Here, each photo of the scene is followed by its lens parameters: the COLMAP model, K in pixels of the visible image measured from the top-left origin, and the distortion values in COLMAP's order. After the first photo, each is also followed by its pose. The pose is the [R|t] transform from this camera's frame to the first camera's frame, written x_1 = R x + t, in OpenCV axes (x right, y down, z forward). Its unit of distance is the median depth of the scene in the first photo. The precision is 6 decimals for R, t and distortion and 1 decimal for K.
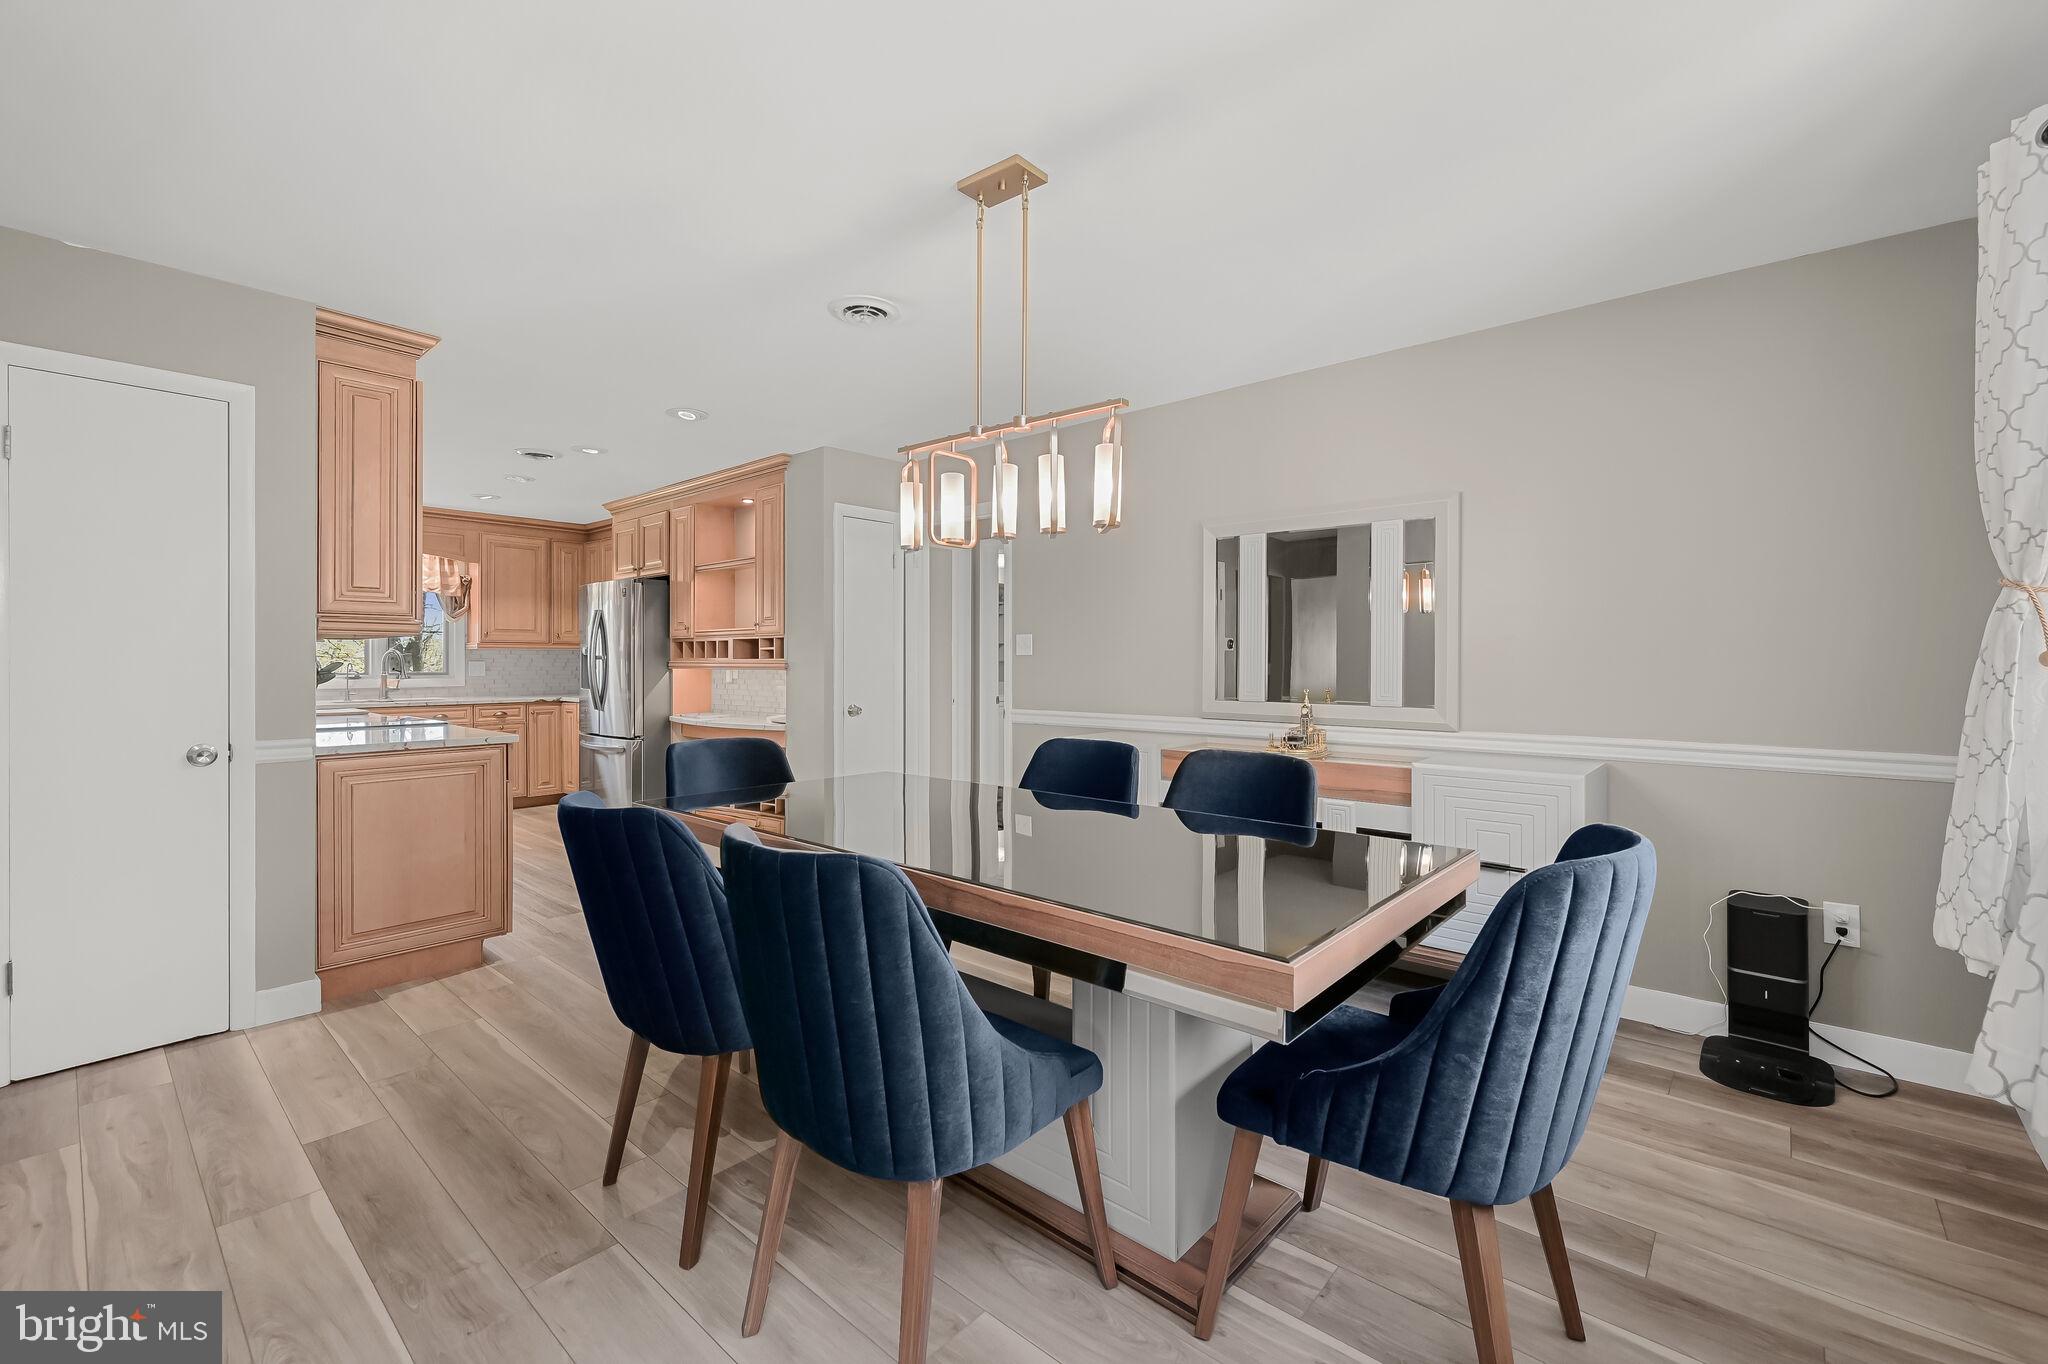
lens RADIAL K [[880.3, 0, 1017.8], [0, 880.3, 672.8], [0, 0, 1]] dist [0.019106, -0.000375]
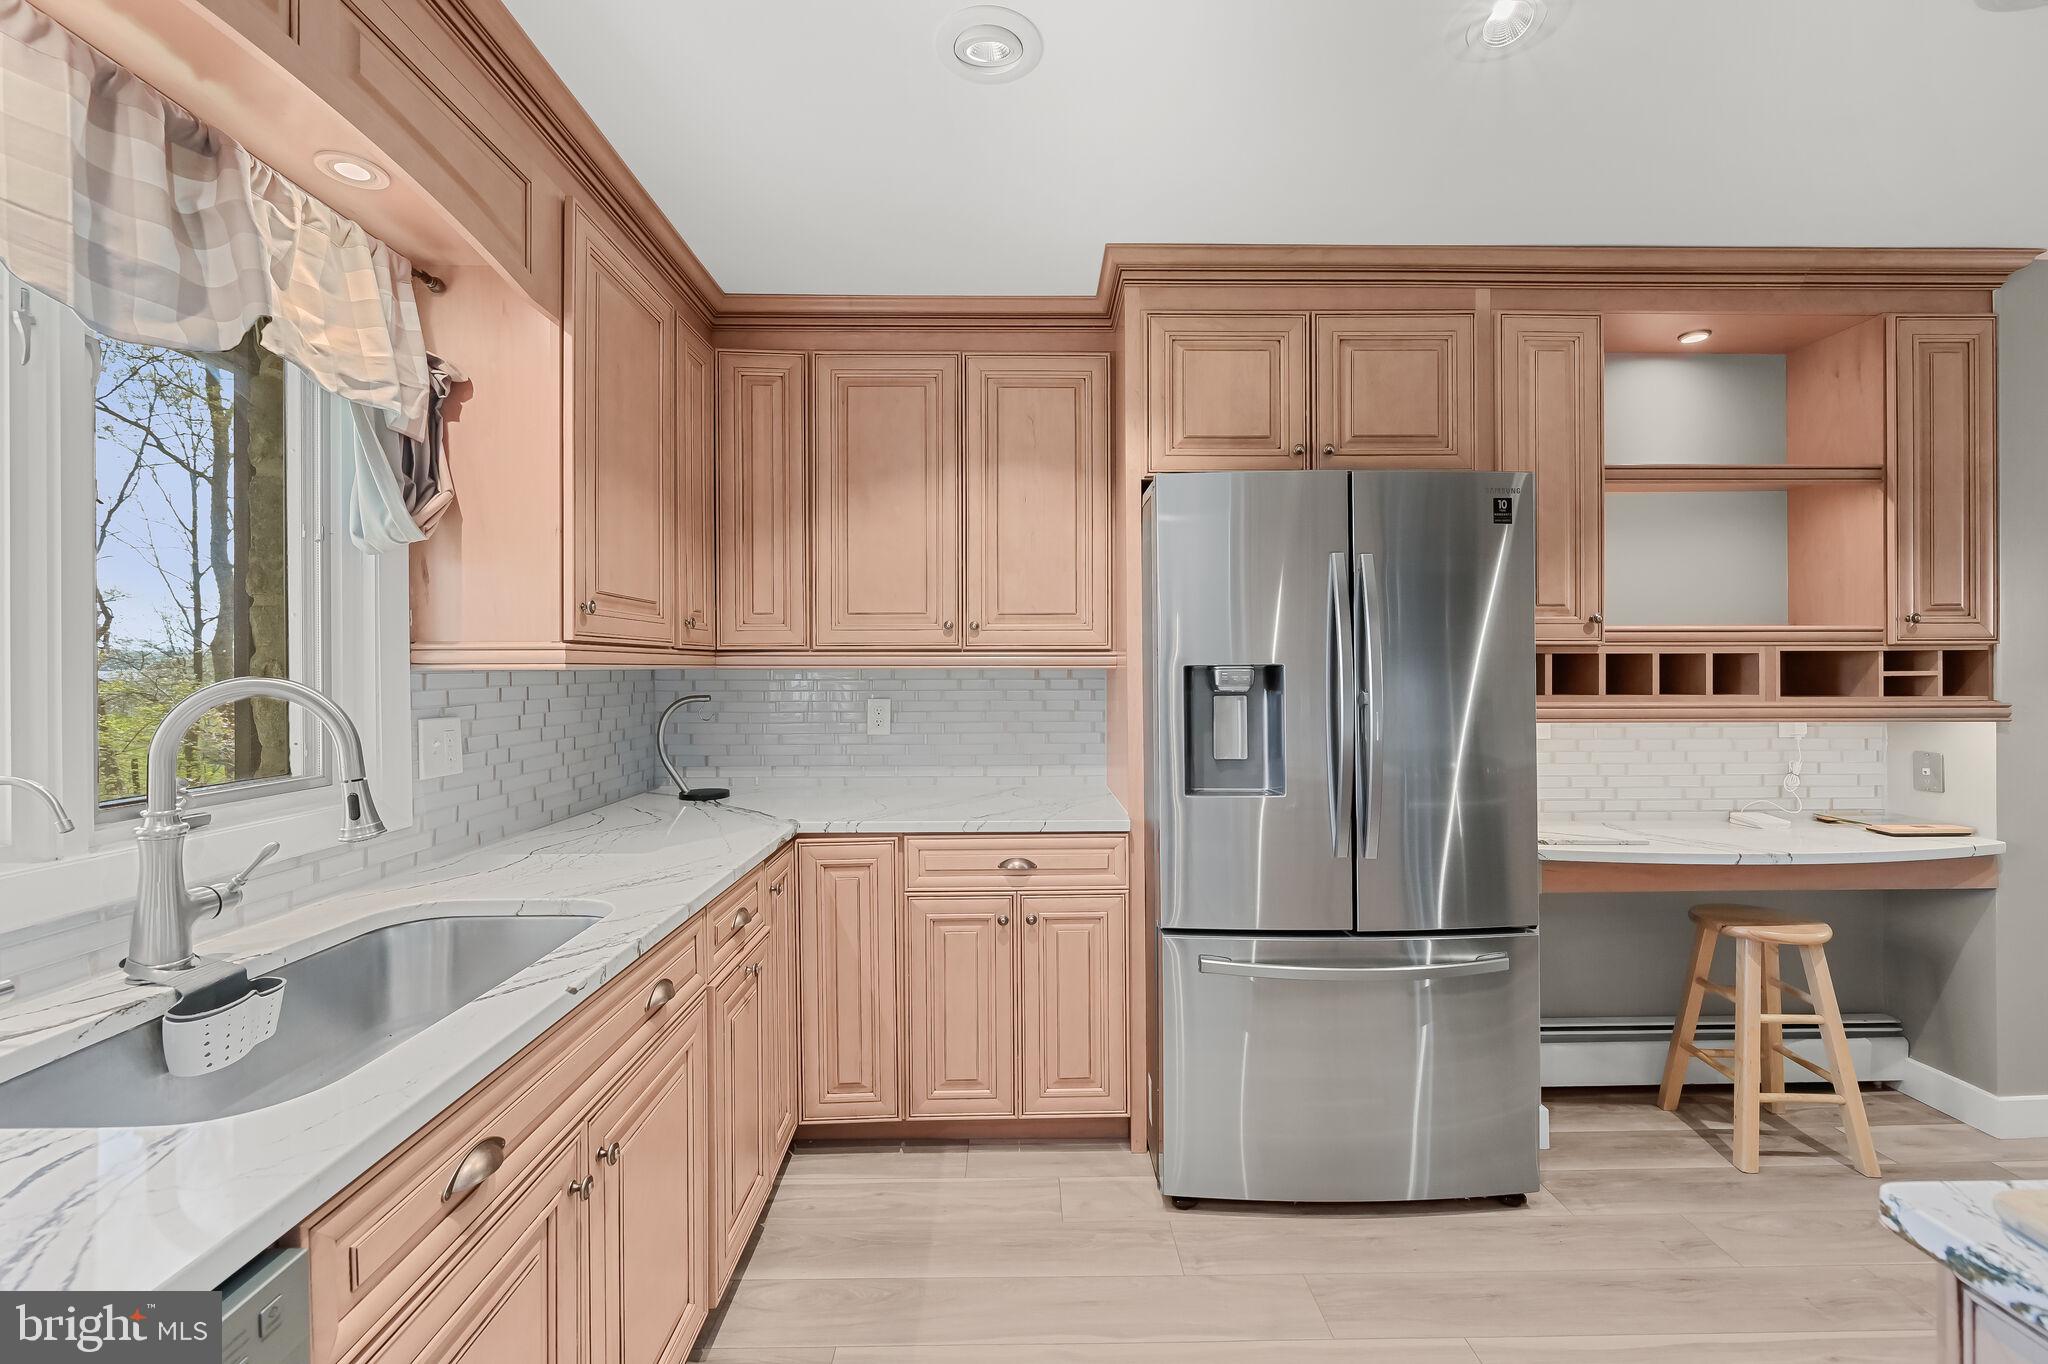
lens RADIAL K [[880.3, 0, 1023.5], [0, 880.3, 670.5], [0, 0, 1]] dist [0.019106, -0.000375]
pose [[0.716924, -0.009133, 0.697092, -0.684862], [0.010058, 0.999946, 0.002756, -0.025818], [-0.697079, 0.005036, 0.716977, 0.732637]]
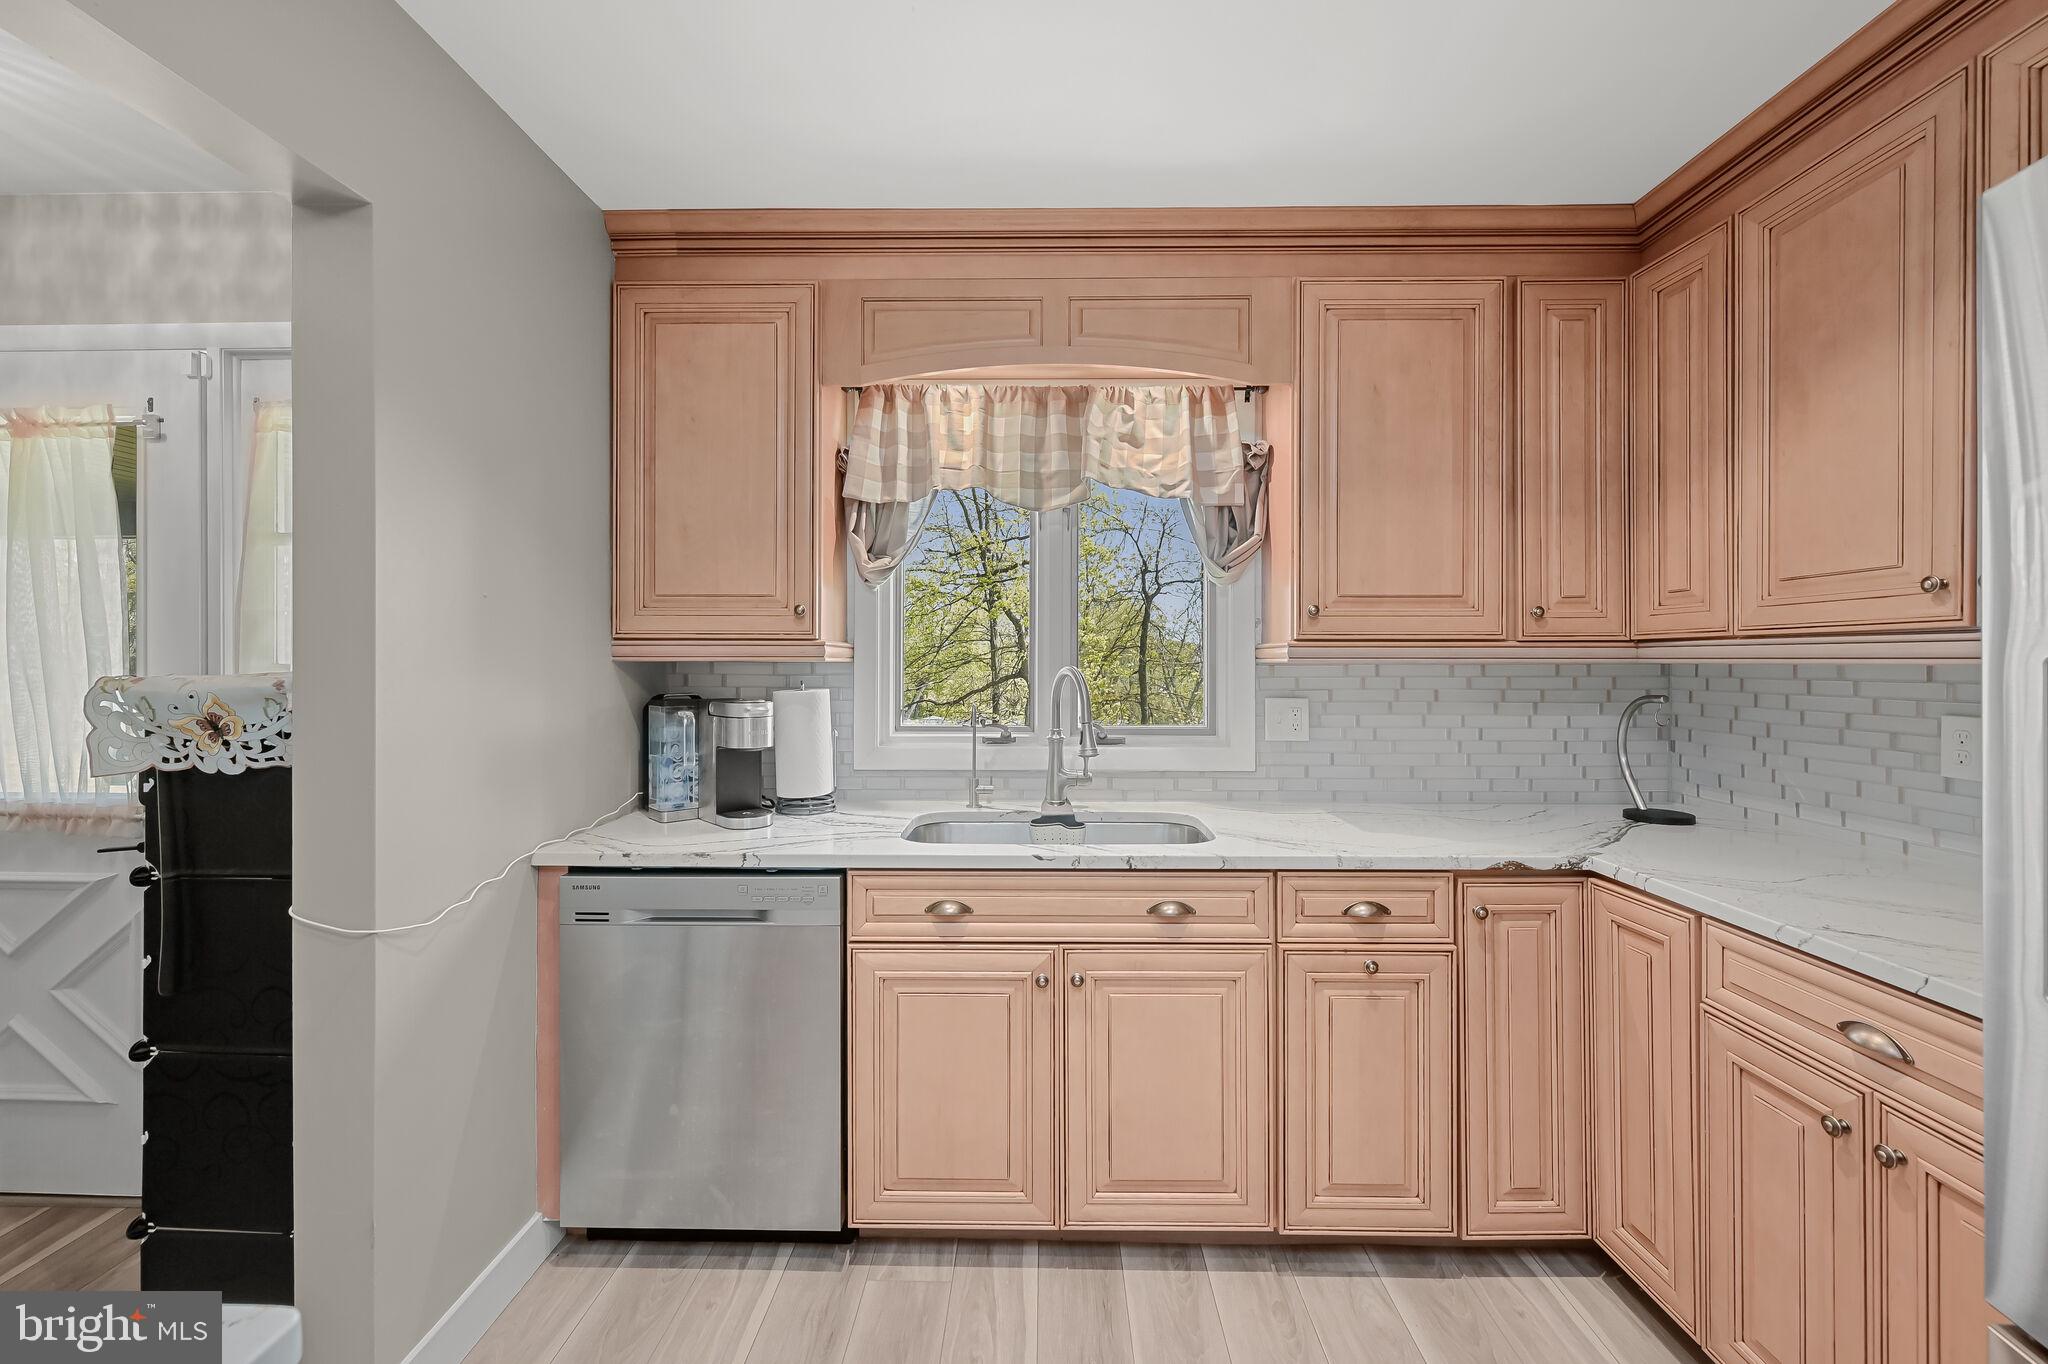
lens RADIAL K [[834.7, 0, 1026.1], [0, 834.7, 663.6], [0, 0, 1]] dist [0.003406, 0.000231]
pose [[0.660620, -0.004049, -0.750710, -0.451222], [-0.001063, 0.999979, -0.006329, -0.024431], [0.750720, 0.004979, 0.660602, 0.739019]]
